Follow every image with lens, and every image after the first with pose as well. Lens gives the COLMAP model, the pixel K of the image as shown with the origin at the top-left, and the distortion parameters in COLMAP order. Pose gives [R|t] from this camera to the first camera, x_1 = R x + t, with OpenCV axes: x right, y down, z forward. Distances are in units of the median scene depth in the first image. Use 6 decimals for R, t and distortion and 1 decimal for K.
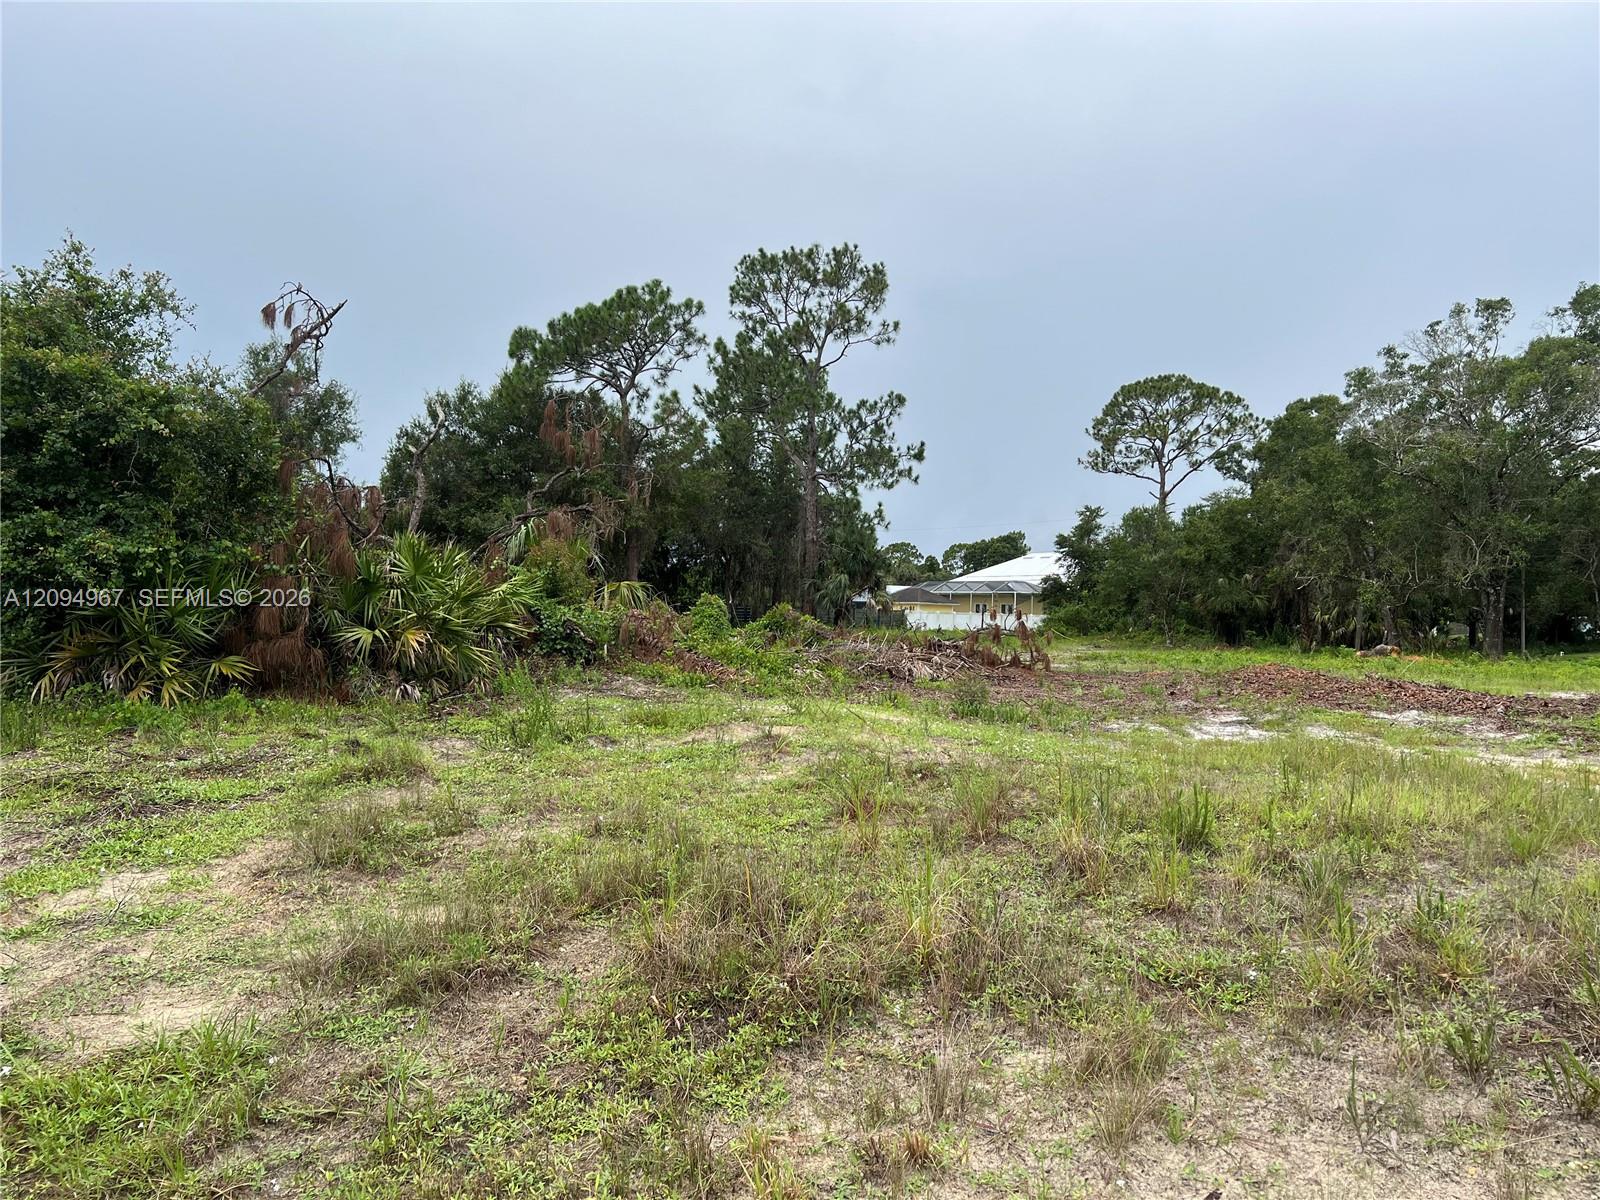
lens RADIAL K [[1259.3, 0, 811.7], [0, 1259.3, 600.5], [0, 0, 1]] dist [0.101086, -0.090441]
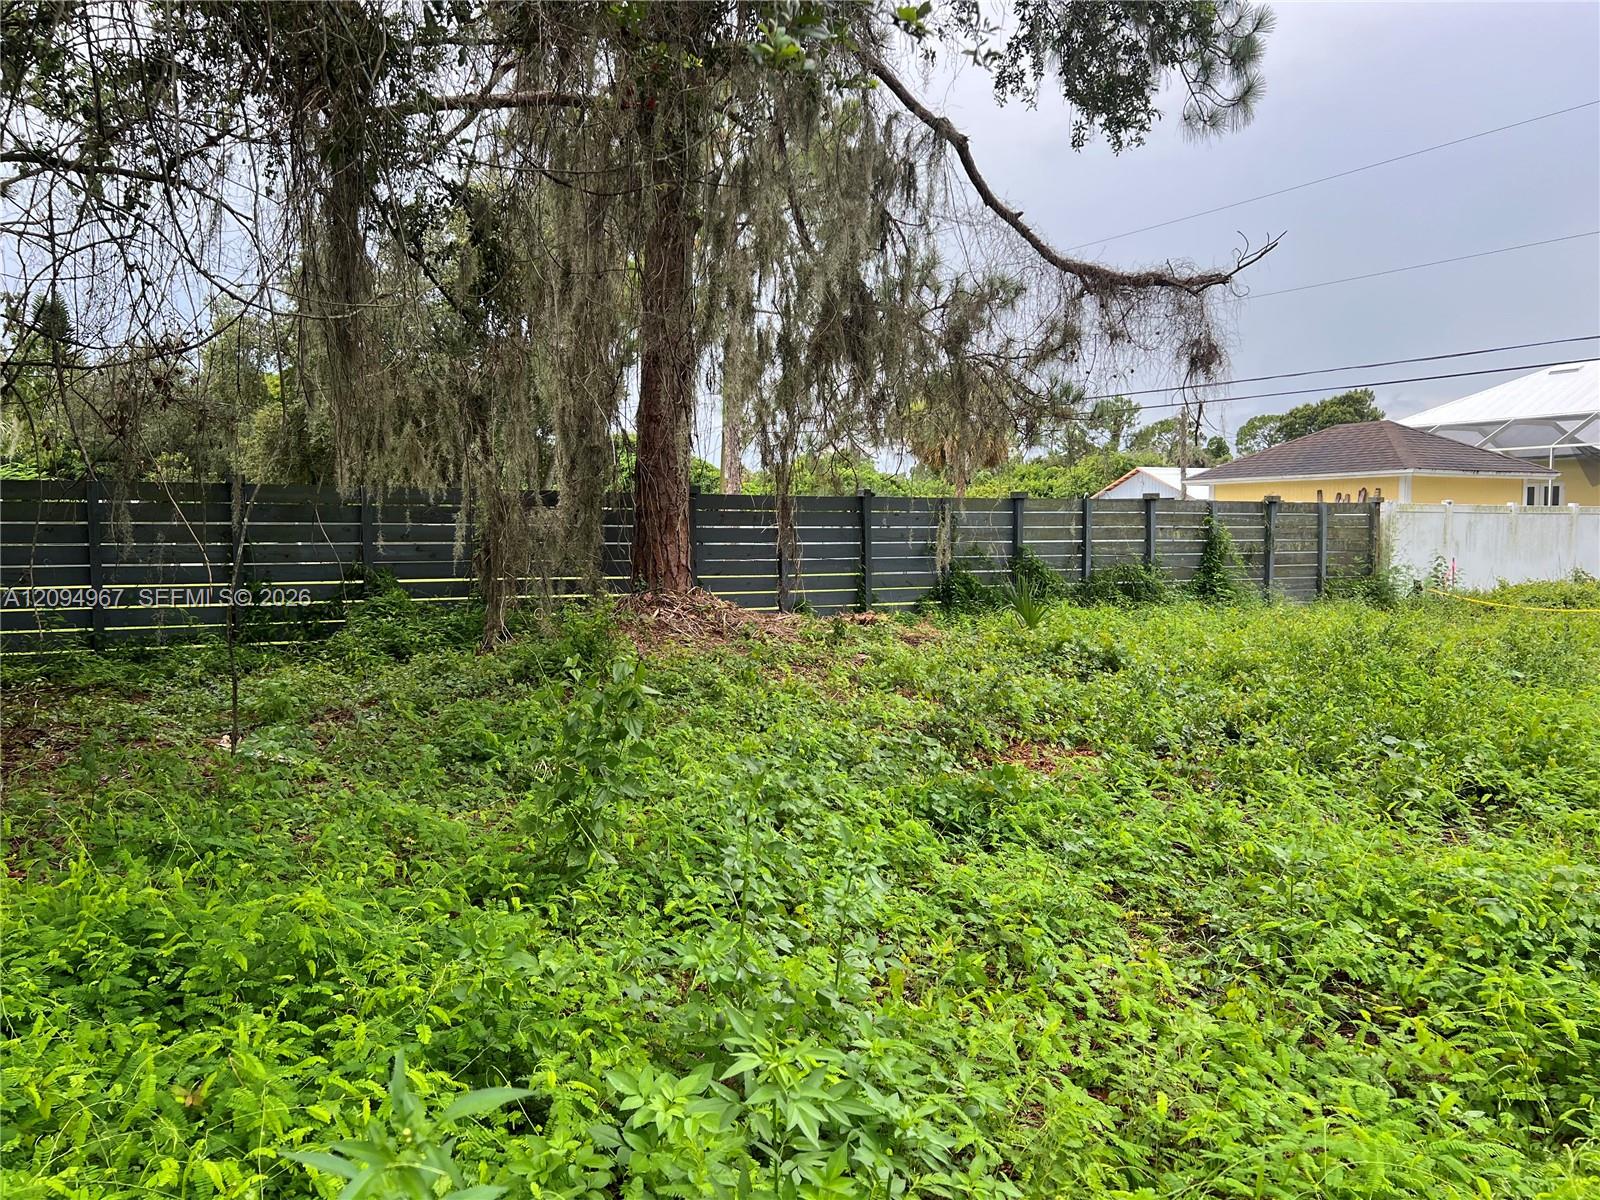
lens RADIAL K [[1259.3, 0, 811.7], [0, 1259.3, 600.5], [0, 0, 1]] dist [0.101086, -0.090441]
pose [[0.981868, -0.016943, -0.188808, 0.022496], [0.029956, 0.997351, 0.066283, 0.009103], [0.187185, -0.070737, 0.979774, 1.137770]]
